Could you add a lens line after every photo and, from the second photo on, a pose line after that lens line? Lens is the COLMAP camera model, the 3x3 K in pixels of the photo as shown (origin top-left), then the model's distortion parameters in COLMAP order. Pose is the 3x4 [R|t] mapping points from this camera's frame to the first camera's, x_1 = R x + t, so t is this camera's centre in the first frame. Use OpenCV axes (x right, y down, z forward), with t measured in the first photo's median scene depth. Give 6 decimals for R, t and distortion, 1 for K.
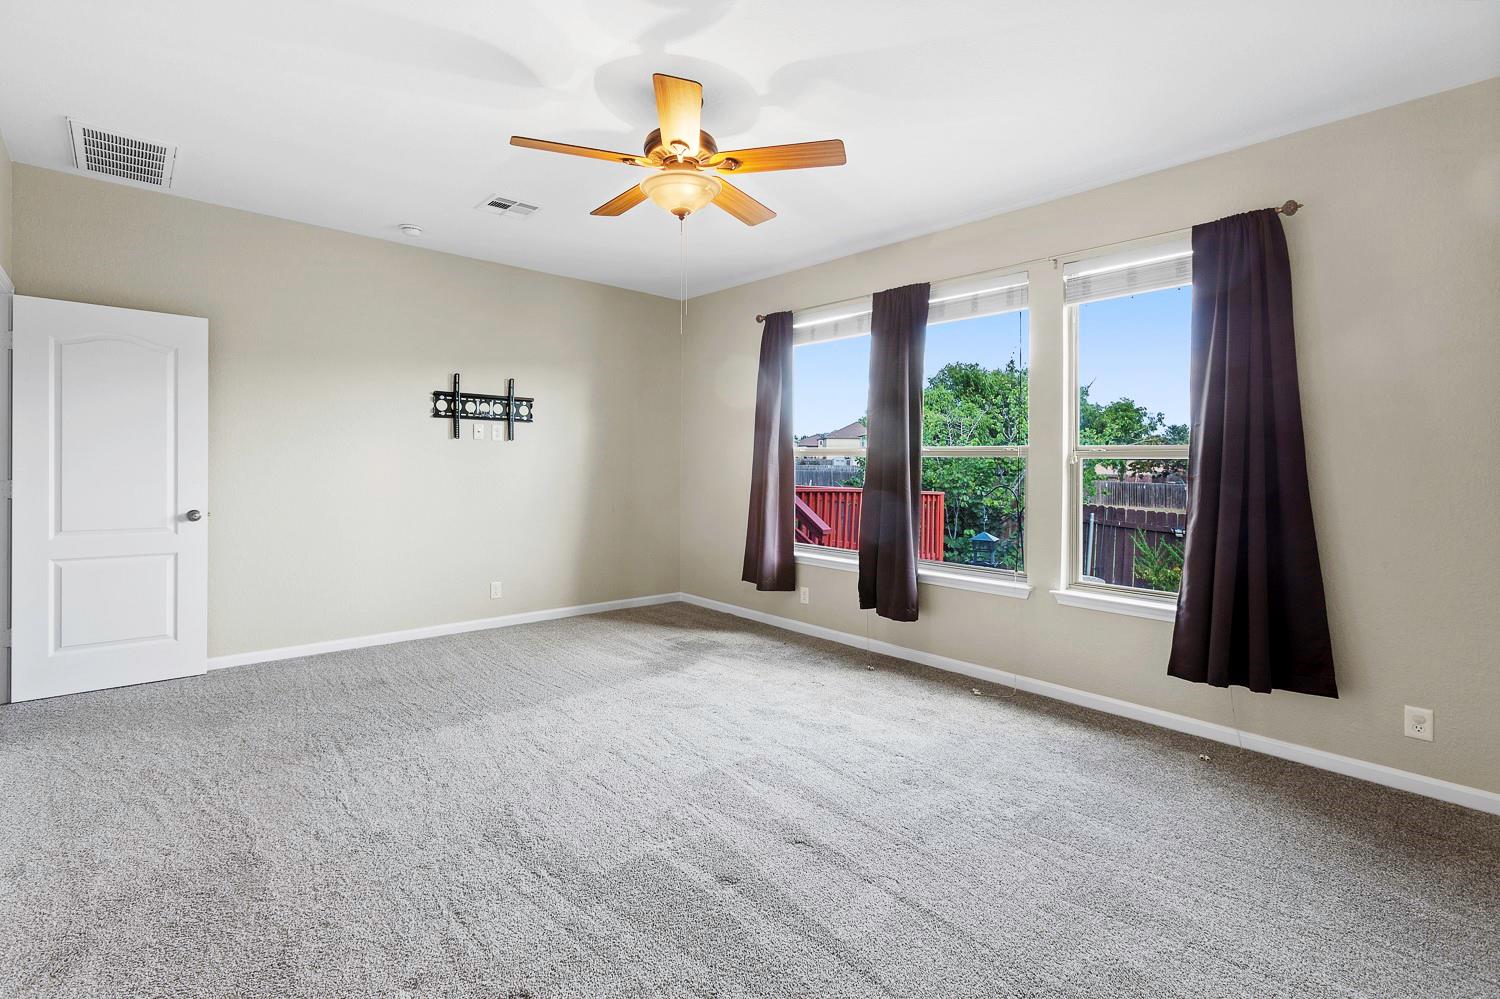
lens RADIAL K [[668.1, 0, 736.5], [0, 668.1, 477.5], [0, 0, 1]] dist [-0.016727, 0.011348]
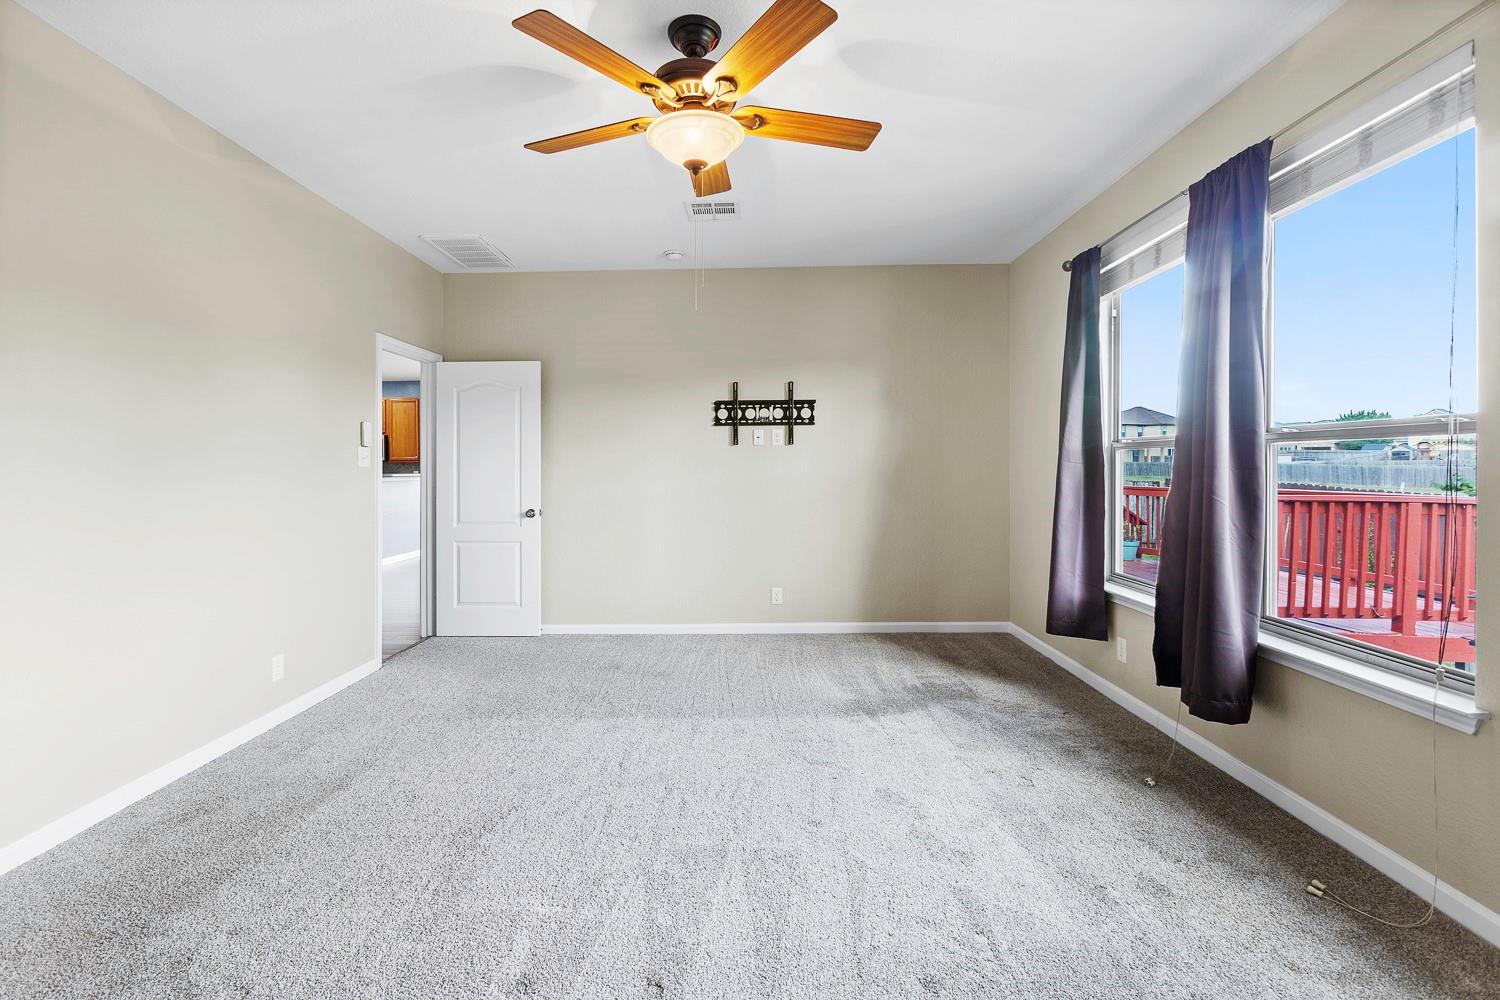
lens RADIAL K [[675.7, 0, 751.8], [0, 675.7, 474.9], [0, 0, 1]] dist [-0.014276, 0.012924]
pose [[0.740361, -0.013926, -0.672066, 0.362723], [0.007319, 0.999893, -0.012656, 0.001869], [0.672170, 0.004451, 0.740384, 0.284781]]
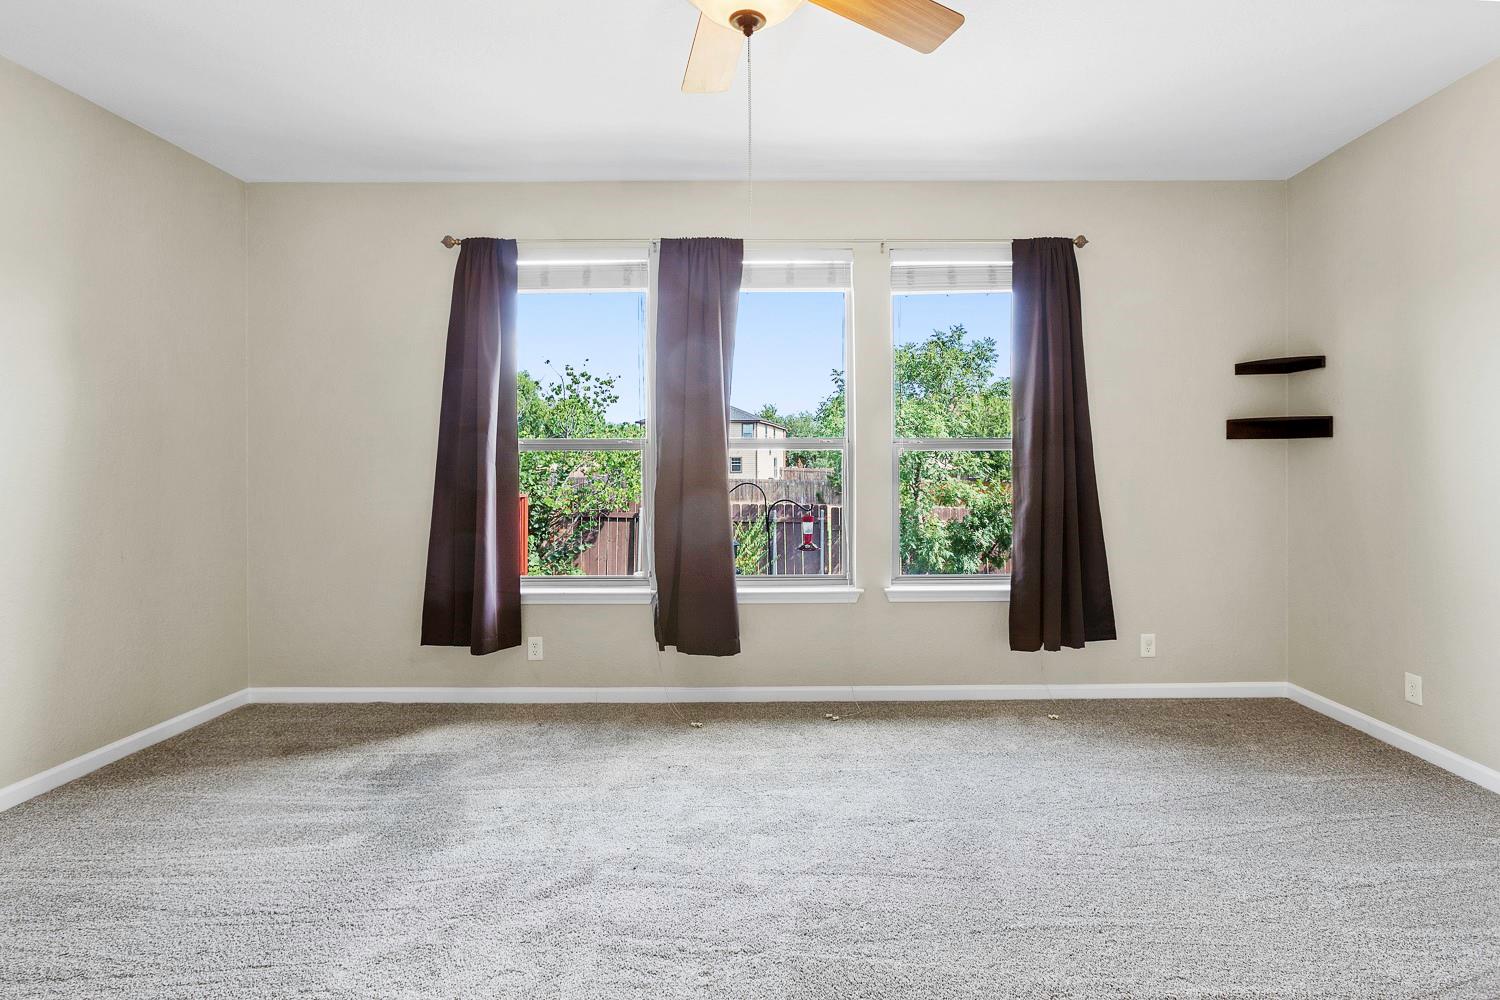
lens RADIAL K [[718.4, 0, 779.4], [0, 718.4, 461.7], [0, 0, 1]] dist [-0.026778, 0.022931]
pose [[0.671770, -0.018924, 0.740518, -0.350542], [0.028728, 0.999587, -0.000516, -0.014600], [-0.740203, 0.021620, 0.672036, 0.376647]]
